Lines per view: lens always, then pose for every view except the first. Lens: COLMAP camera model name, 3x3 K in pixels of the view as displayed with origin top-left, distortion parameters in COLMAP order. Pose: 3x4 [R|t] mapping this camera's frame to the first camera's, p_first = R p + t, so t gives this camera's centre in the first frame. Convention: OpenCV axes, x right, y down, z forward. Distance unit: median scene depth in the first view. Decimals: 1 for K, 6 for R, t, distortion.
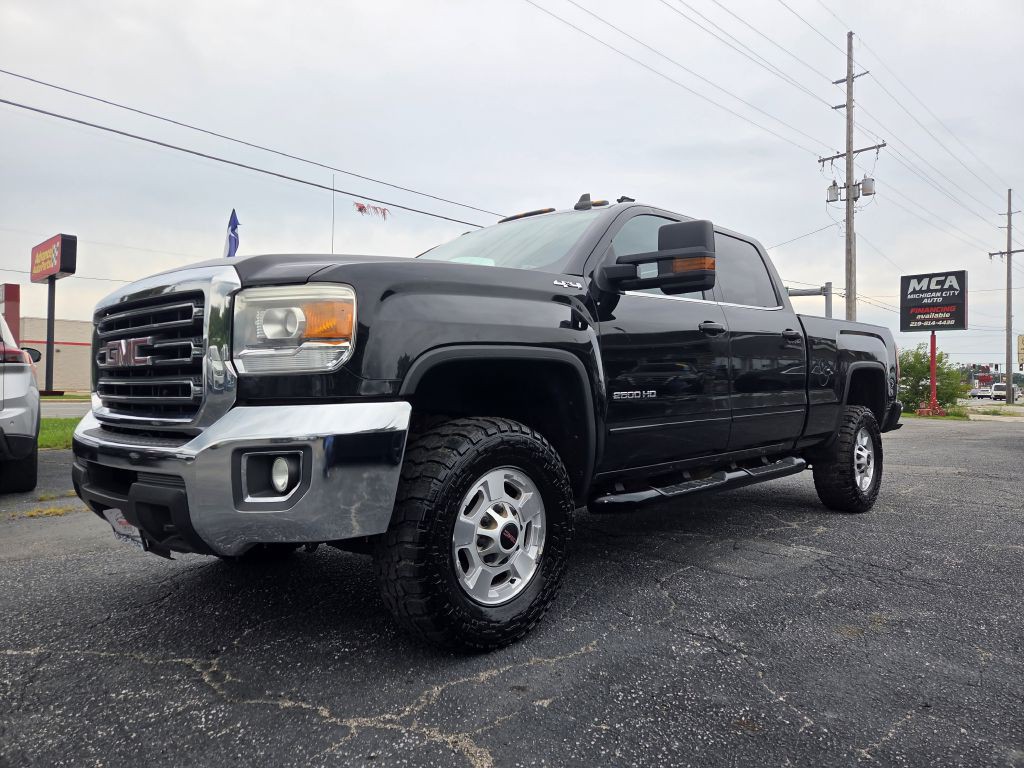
lens RADIAL K [[687.4, 0, 525.0], [0, 687.4, 365.3], [0, 0, 1]] dist [0.072923, -0.054009]
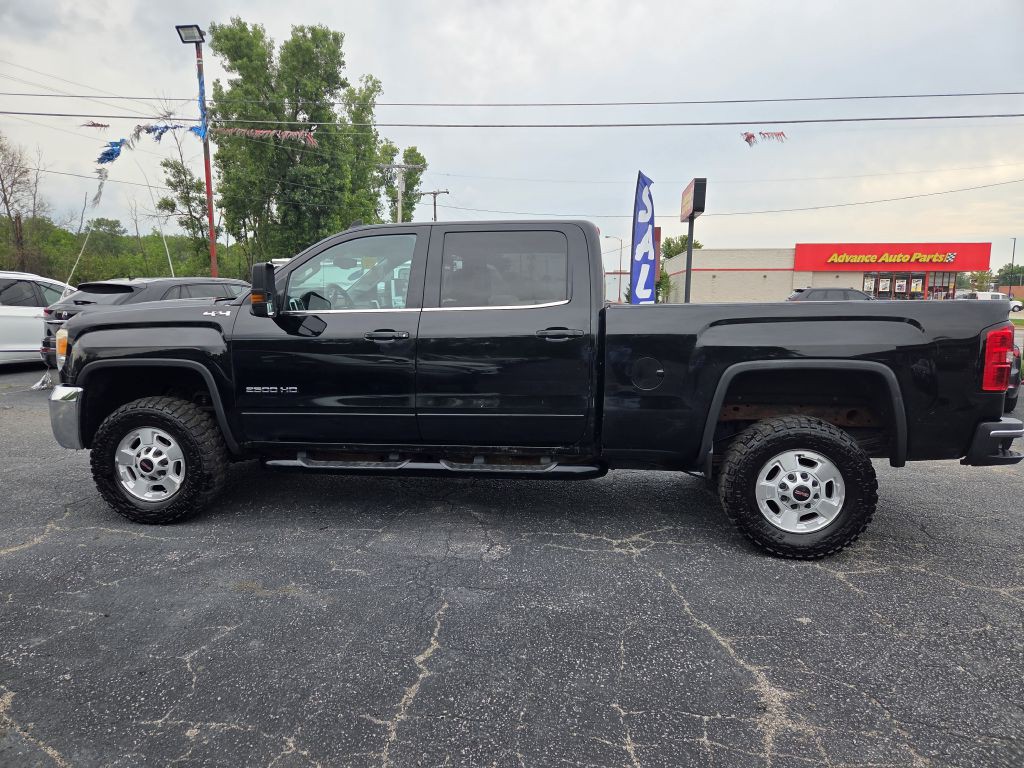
lens RADIAL K [[689.2, 0, 512.0], [0, 689.2, 384.0], [0, 0, 1]] dist [0.078823, -0.045200]
pose [[0.579535, 0.098632, -0.808957, 1.891490], [0.022413, 0.990345, 0.136803, -0.179800], [0.814639, -0.097413, 0.571728, 0.725707]]
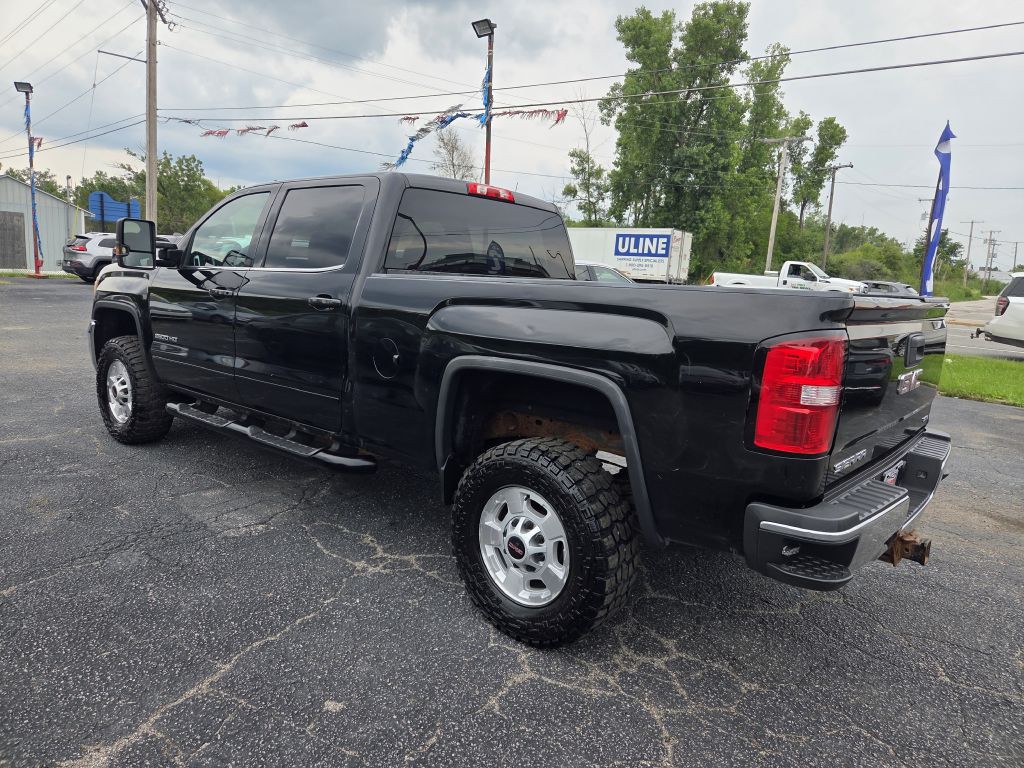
lens RADIAL K [[693.1, 0, 526.5], [0, 693.1, 377.1], [0, 0, 1]] dist [0.081540, -0.057313]
pose [[0.044918, 0.149574, -0.987730, 2.088328], [-0.024928, 0.988588, 0.148570, -0.146185], [0.998680, 0.017948, 0.048134, 2.073491]]
